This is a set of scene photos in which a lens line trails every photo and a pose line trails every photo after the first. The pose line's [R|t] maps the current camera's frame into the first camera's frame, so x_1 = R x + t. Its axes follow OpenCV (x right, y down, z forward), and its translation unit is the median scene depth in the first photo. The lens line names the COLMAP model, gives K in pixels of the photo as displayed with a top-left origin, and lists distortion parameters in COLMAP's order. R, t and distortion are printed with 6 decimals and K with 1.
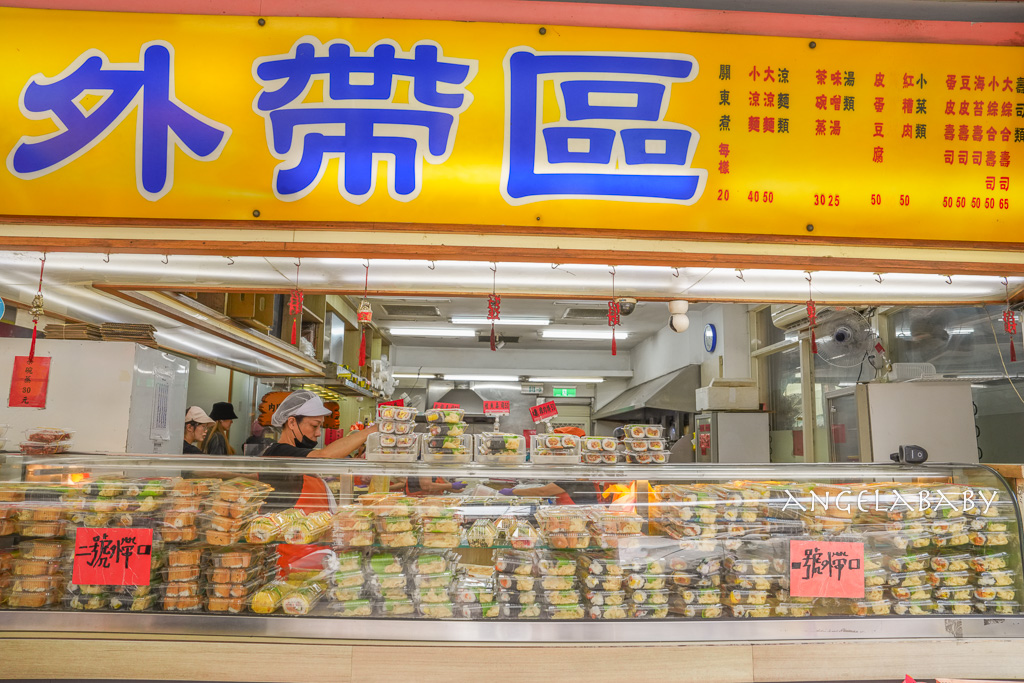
lens RADIAL K [[709.0, 0, 512.8], [0, 709.0, 340.6], [0, 0, 1]] dist [-0.000128, -0.000003]
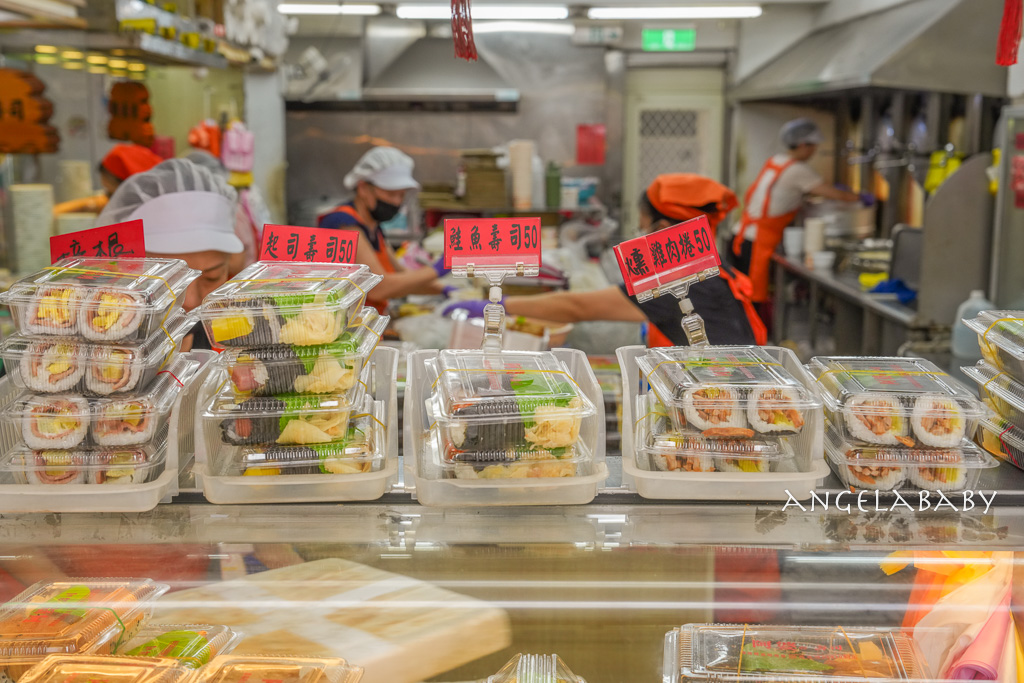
lens RADIAL K [[1359.5, 0, 512.4], [0, 1359.5, 342.9], [0, 0, 1]] dist [0.128511, 0.000000]
pose [[0.999459, -0.008414, -0.031807, 0.000179], [0.017579, 0.953757, 0.300065, -0.007688], [0.027811, -0.300462, 0.953388, 0.146284]]
